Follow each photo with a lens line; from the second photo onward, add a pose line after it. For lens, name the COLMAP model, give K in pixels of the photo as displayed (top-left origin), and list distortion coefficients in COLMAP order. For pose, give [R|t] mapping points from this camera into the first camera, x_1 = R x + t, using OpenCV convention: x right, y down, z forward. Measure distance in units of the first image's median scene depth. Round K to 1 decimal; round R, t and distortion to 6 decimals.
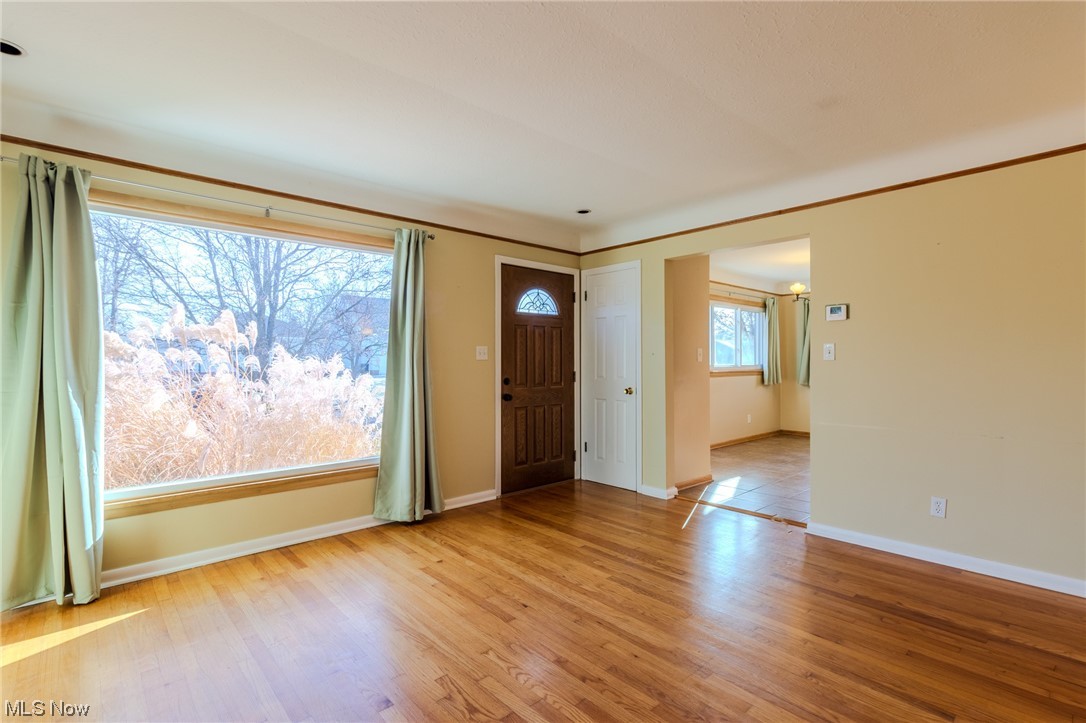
lens RADIAL K [[510.7, 0, 536.4], [0, 510.7, 364.1], [0, 0, 1]] dist [0.001975, 0.001366]
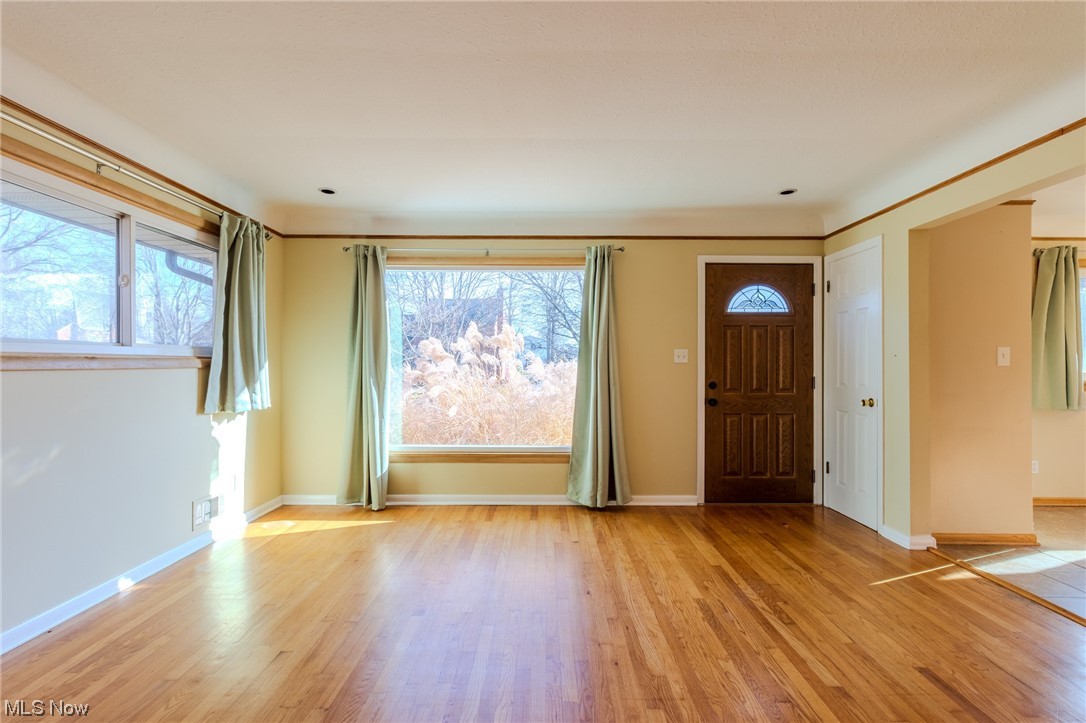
lens RADIAL K [[510.7, 0, 547.5], [0, 510.7, 364.1], [0, 0, 1]] dist [0.001975, 0.001366]
pose [[0.744740, 0.003256, -0.667347, 0.492355], [-0.007178, 0.999969, -0.003132, -0.001371], [0.667316, 0.007123, 0.744740, 0.112886]]
